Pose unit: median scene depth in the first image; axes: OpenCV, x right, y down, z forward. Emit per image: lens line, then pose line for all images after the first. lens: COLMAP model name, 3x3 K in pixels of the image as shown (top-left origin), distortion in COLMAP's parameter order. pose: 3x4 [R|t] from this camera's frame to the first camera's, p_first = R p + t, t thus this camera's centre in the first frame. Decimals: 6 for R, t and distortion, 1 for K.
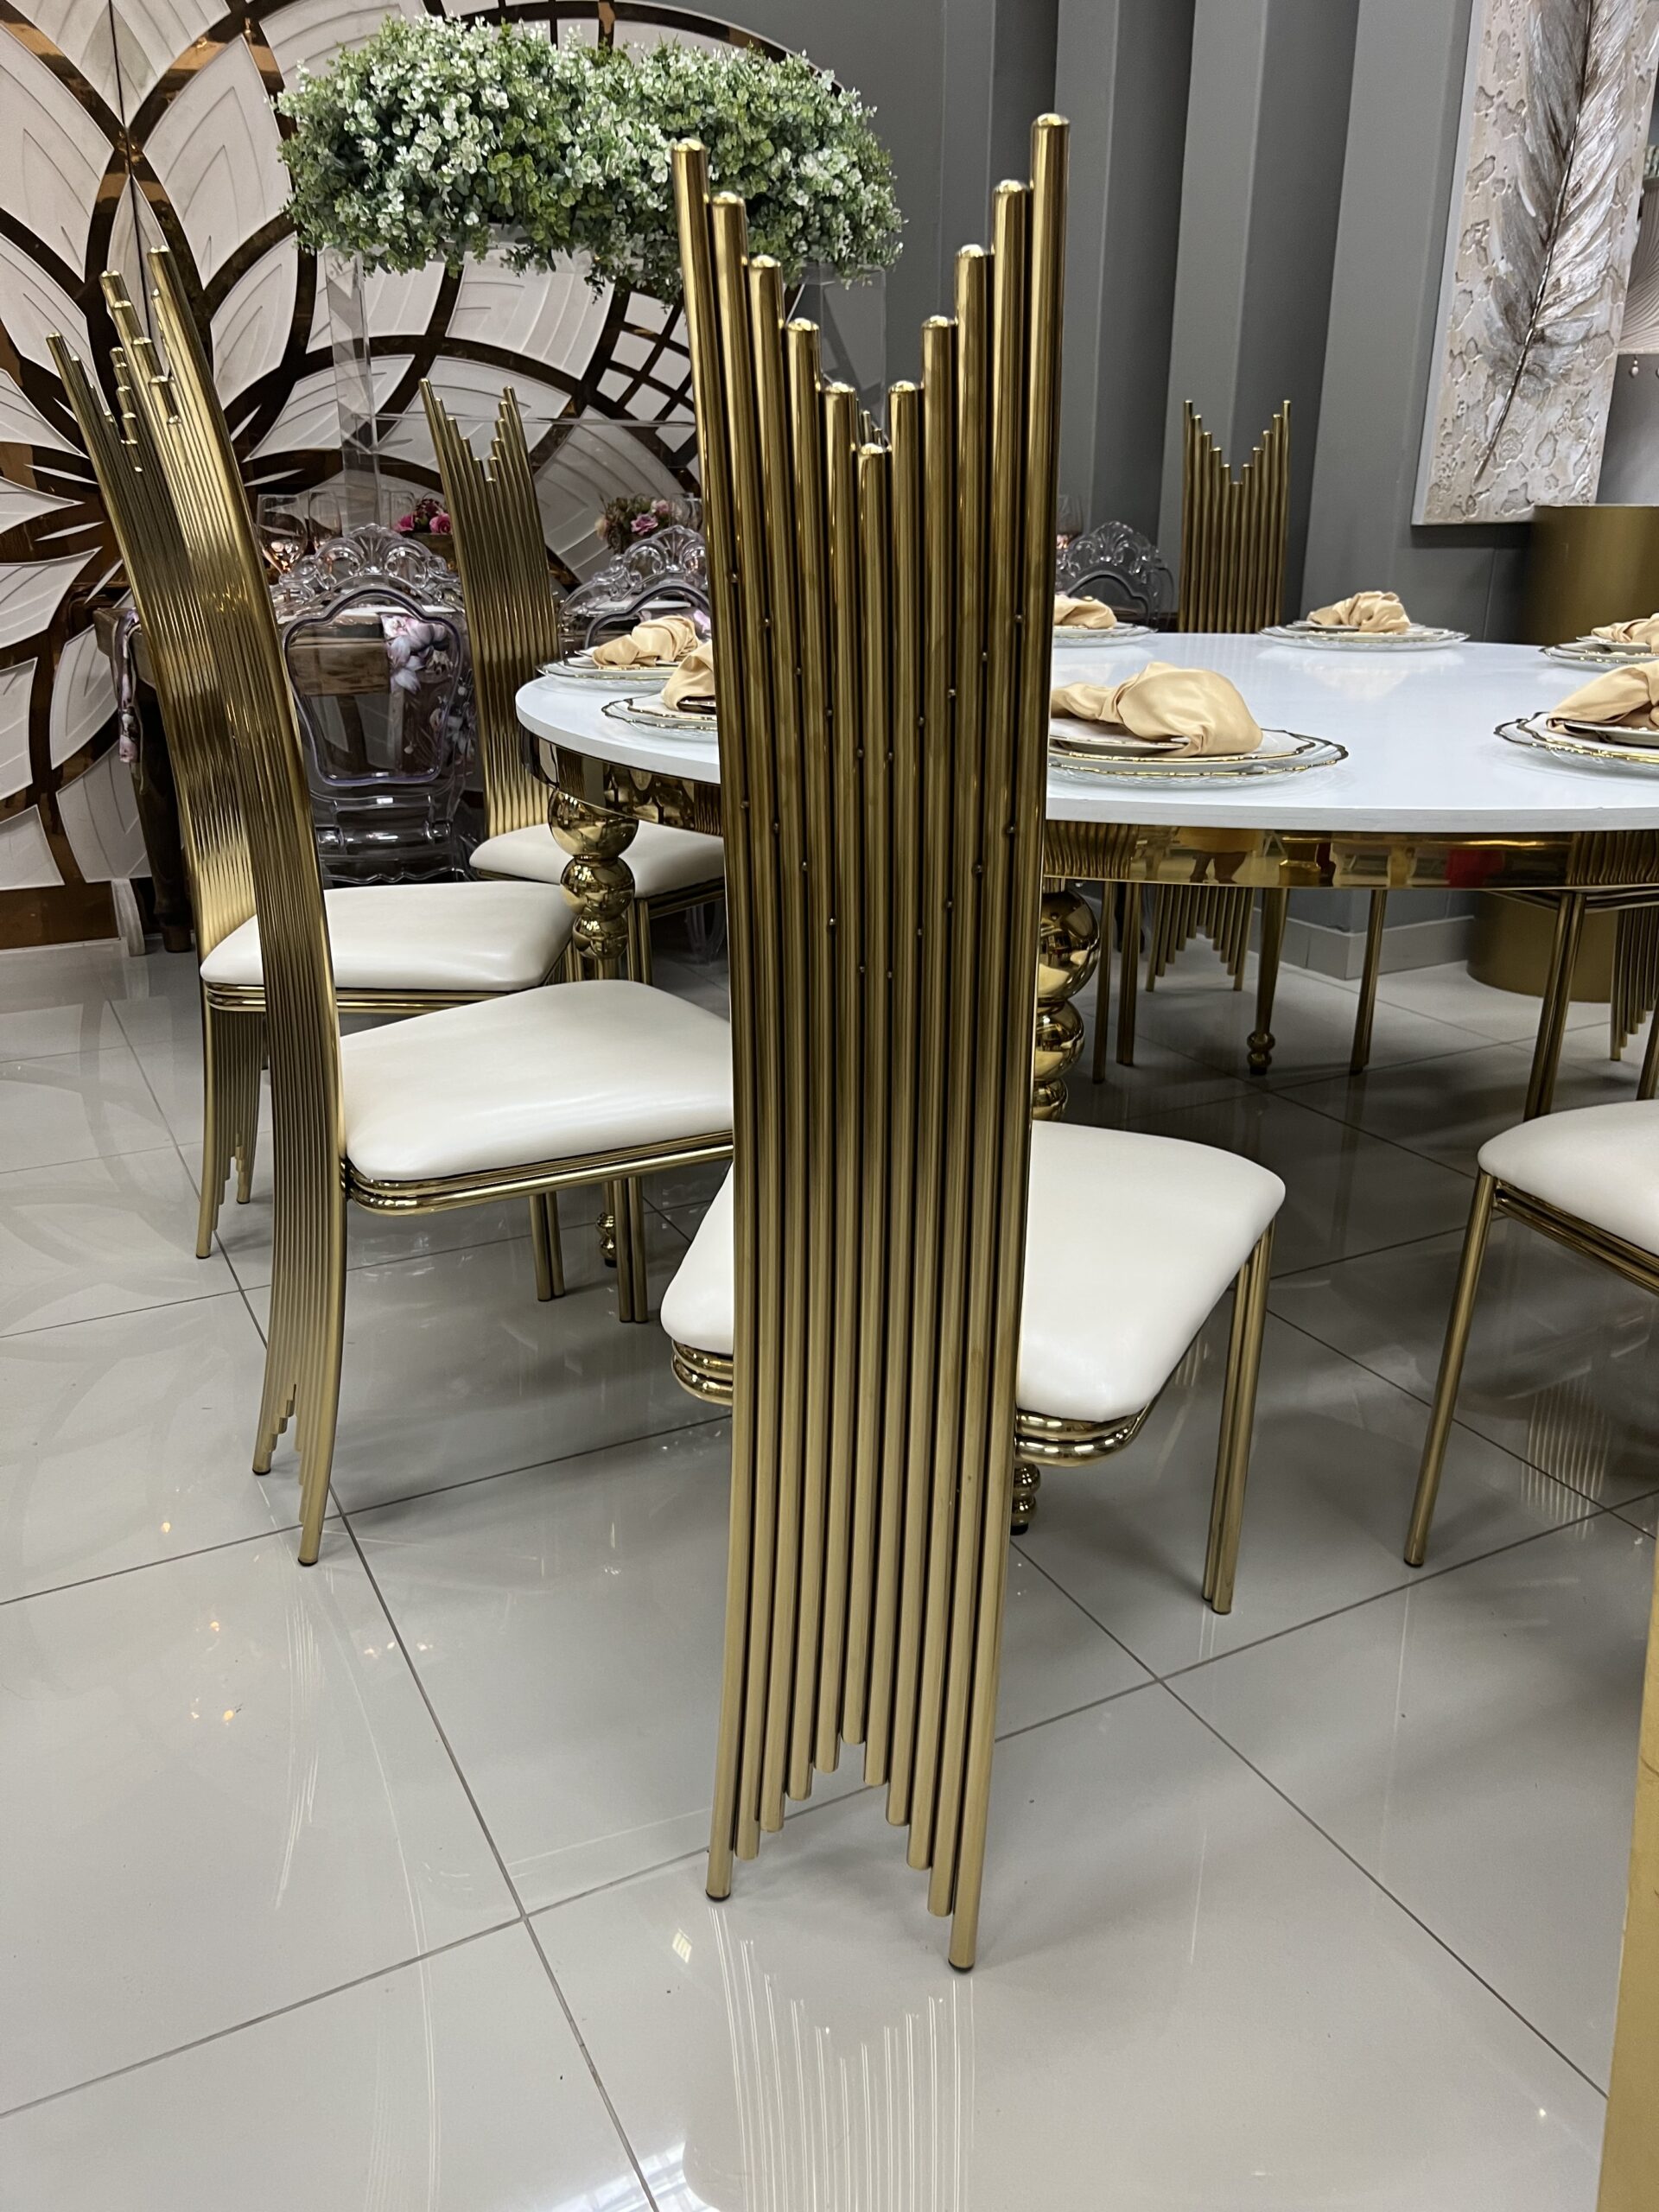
lens RADIAL K [[1658.5, 0, 832.6], [0, 1658.5, 1126.1], [0, 0, 1]] dist [0.039068, -0.051012]
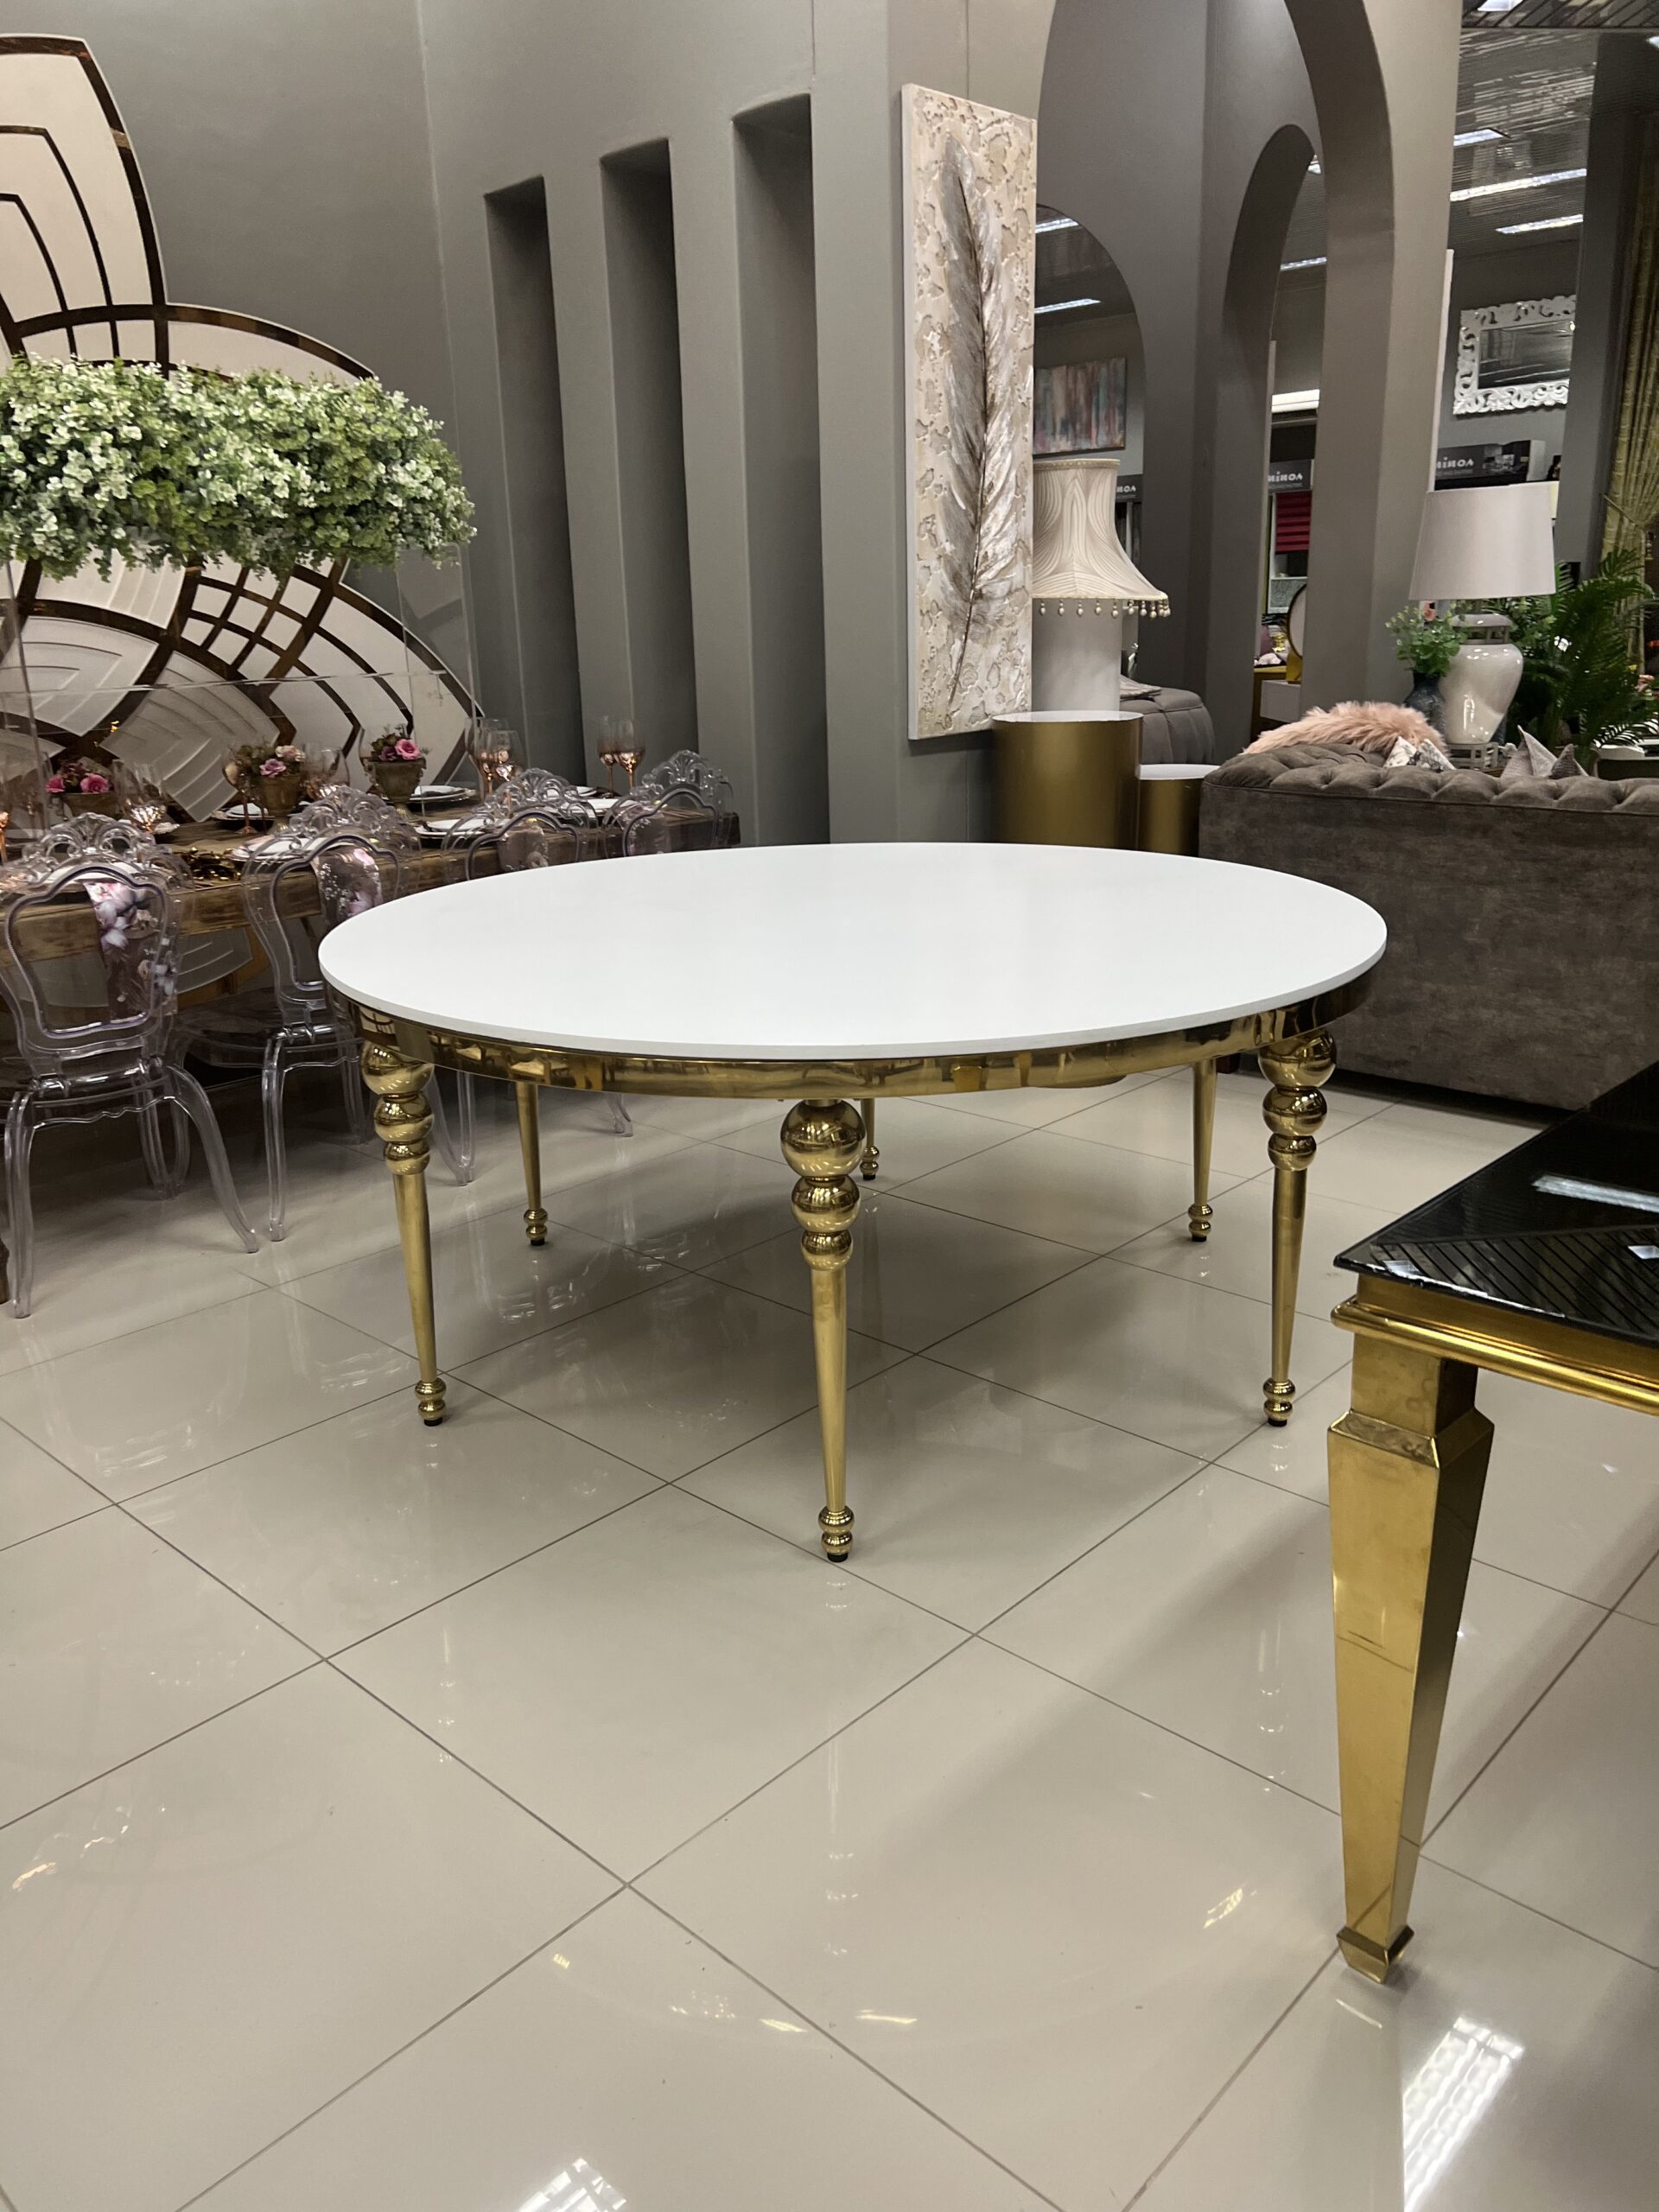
lens RADIAL K [[1658.5, 0, 818.2], [0, 1658.5, 1096.4], [0, 0, 1]] dist [0.039068, -0.051012]
pose [[0.943984, -0.120750, 0.307105, -0.162282], [0.142408, 0.988593, -0.049035, -0.039336], [-0.297681, 0.090023, 0.950411, -0.191020]]
